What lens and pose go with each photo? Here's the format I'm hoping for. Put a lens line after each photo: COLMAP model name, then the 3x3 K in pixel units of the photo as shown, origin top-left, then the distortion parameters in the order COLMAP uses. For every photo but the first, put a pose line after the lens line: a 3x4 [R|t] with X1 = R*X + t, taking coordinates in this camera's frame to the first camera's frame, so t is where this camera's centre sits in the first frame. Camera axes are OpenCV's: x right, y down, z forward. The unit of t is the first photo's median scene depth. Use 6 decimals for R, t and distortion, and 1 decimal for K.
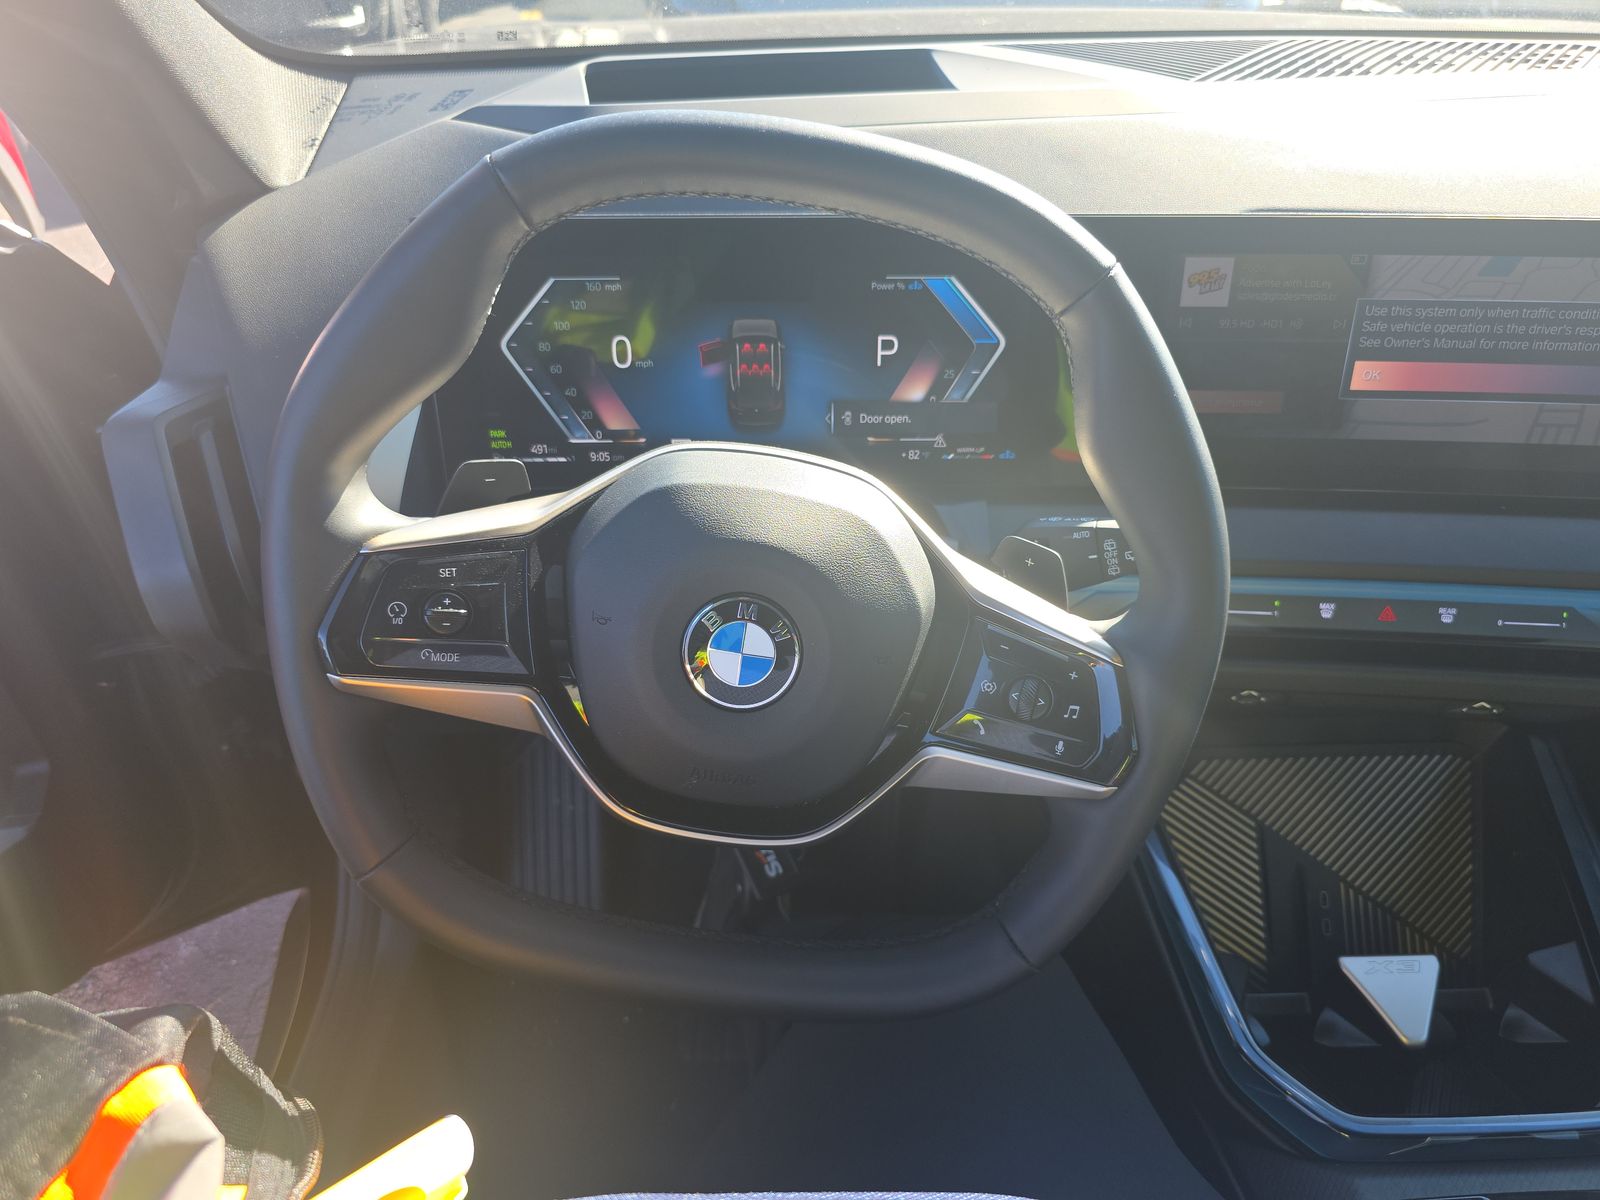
lens RADIAL K [[1080.3, 0, 803.7], [0, 1080.3, 702.3], [0, 0, 1]] dist [0.061473, -0.069683]
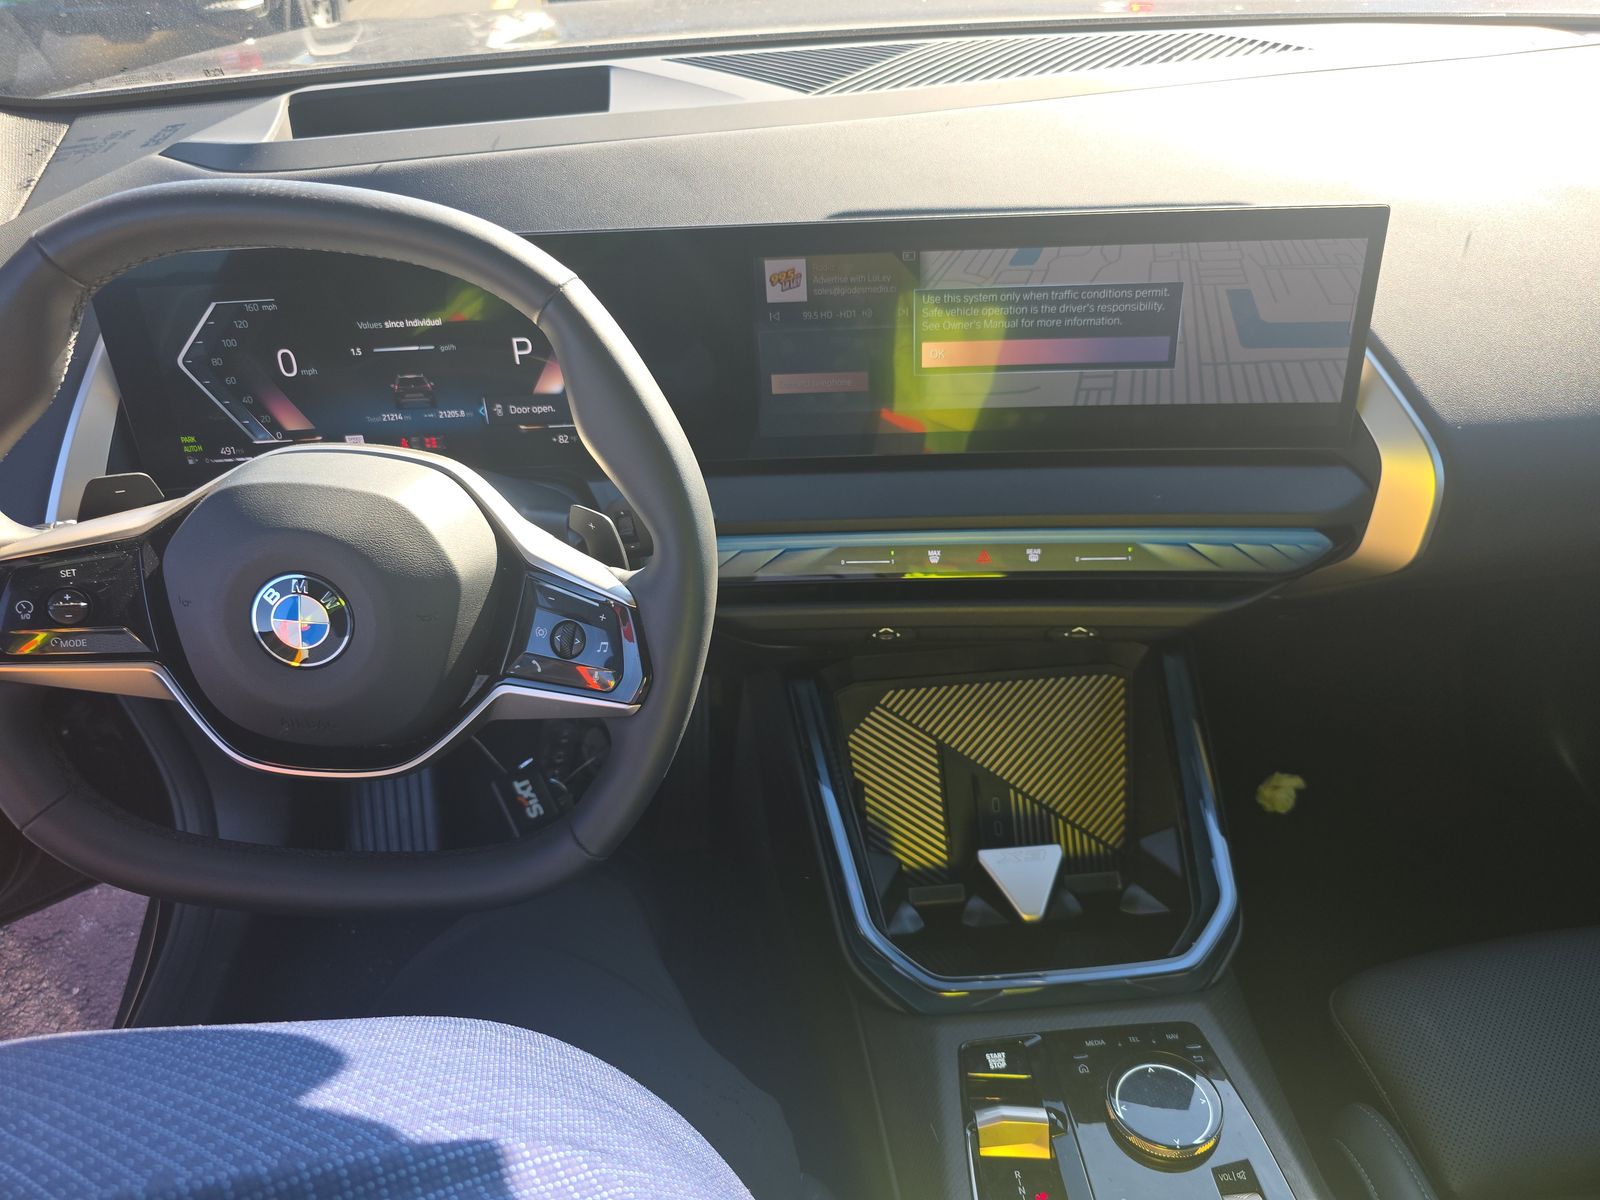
lens RADIAL K [[1059.8, 0, 800.9], [0, 1059.8, 698.2], [0, 0, 1]] dist [0.024053, -0.020140]
pose [[0.997920, -0.057873, 0.028401, 0.310636], [0.056834, 0.997730, 0.036122, 0.019291], [-0.030427, -0.034433, 0.998944, -0.143122]]
